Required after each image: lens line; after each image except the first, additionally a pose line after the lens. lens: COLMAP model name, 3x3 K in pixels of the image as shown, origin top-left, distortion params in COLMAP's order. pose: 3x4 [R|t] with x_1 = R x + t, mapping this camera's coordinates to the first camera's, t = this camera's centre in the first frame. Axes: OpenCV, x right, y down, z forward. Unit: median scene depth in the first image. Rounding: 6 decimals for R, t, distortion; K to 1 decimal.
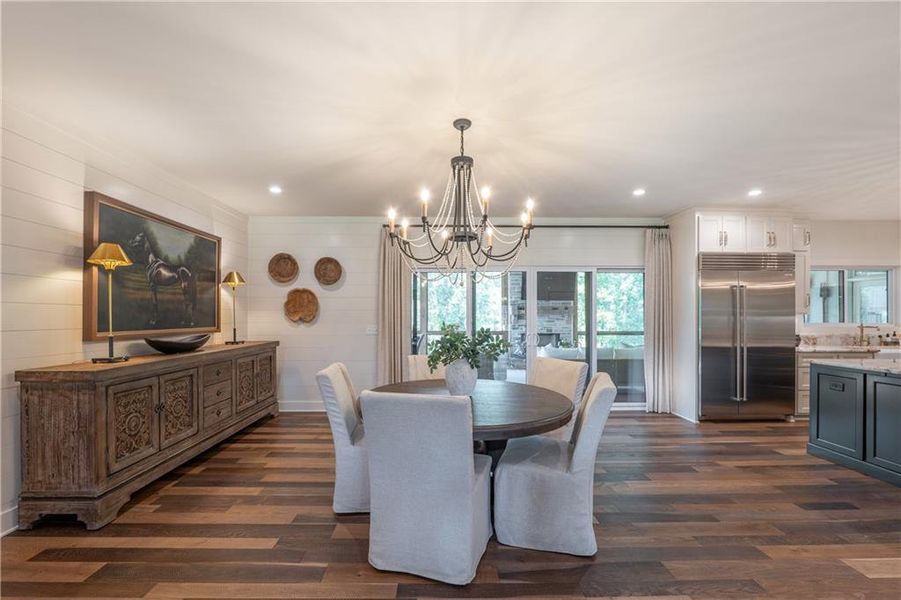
lens RADIAL K [[367.9, 0, 444.4], [0, 367.9, 322.4], [0, 0, 1]] dist [-0.004407, 0.000392]
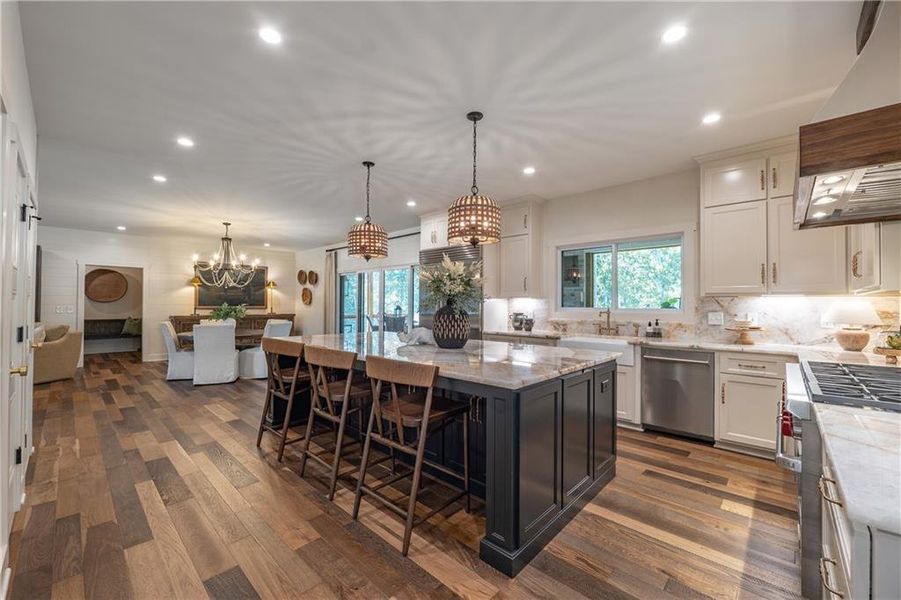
lens RADIAL K [[367.9, 0, 445.3], [0, 367.9, 305.1], [0, 0, 1]] dist [-0.004407, 0.000392]
pose [[0.699972, 0.005221, -0.714152, 1.631817], [-0.015715, 0.999844, -0.008093, 0.009210], [0.713998, 0.016887, 0.699944, 0.161029]]
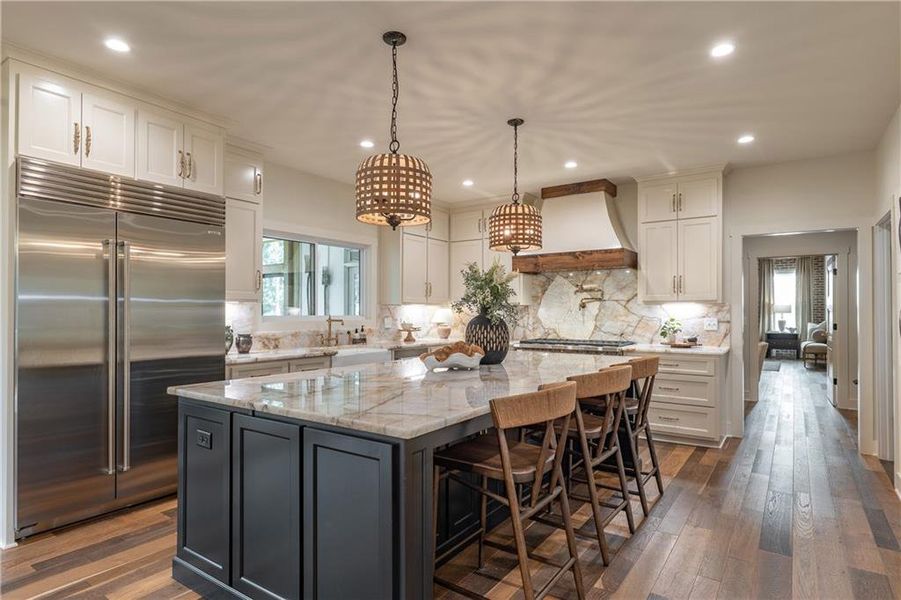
lens RADIAL K [[508.2, 0, 443.4], [0, 508.2, 305.6], [0, 0, 1]] dist [0.001991, 0.000569]
pose [[0.594649, 0.011752, 0.803899, 0.496740], [0.011848, 0.999656, -0.023378, 0.009960], [-0.803898, 0.023427, 0.594306, 0.223823]]
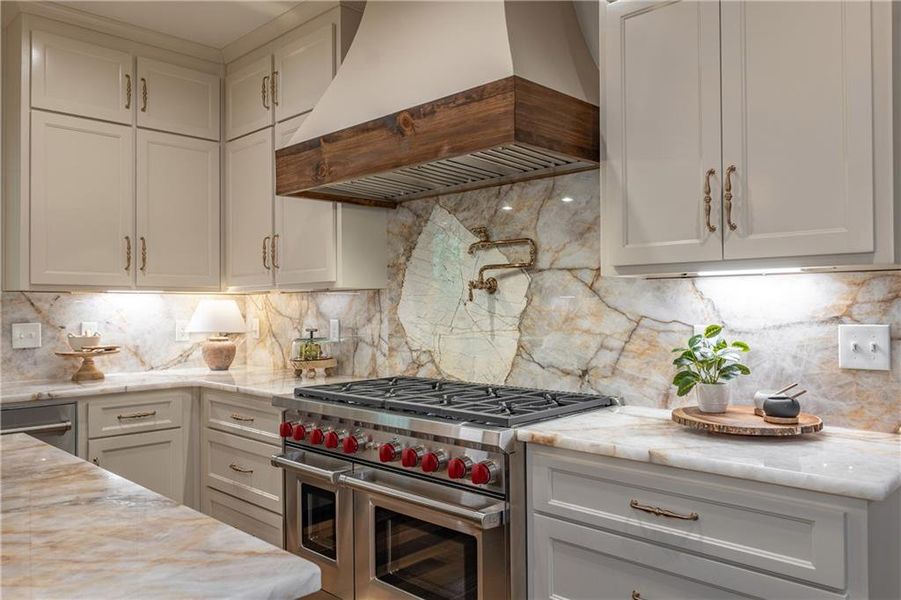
lens RADIAL K [[682.8, 0, 444.0], [0, 682.8, 296.1], [0, 0, 1]] dist [0.003417, -0.000443]
pose [[0.727574, 0.006696, 0.685997, 1.299143], [0.017295, 0.999456, -0.028098, 0.008770], [-0.685812, 0.032308, 0.727062, 0.293680]]
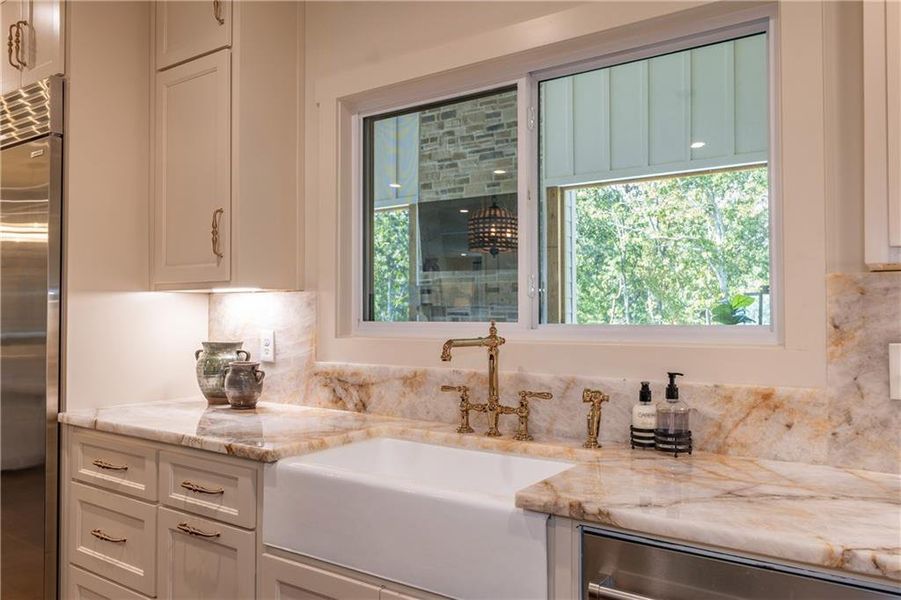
lens RADIAL K [[682.8, 0, 450.2], [0, 682.8, 300.0], [0, 0, 1]] dist [0.003417, -0.000443]
pose [[0.796260, -0.012448, -0.604826, 1.491632], [-0.008287, 0.999470, -0.031481, 0.001761], [0.604897, 0.030079, 0.795735, 0.752908]]
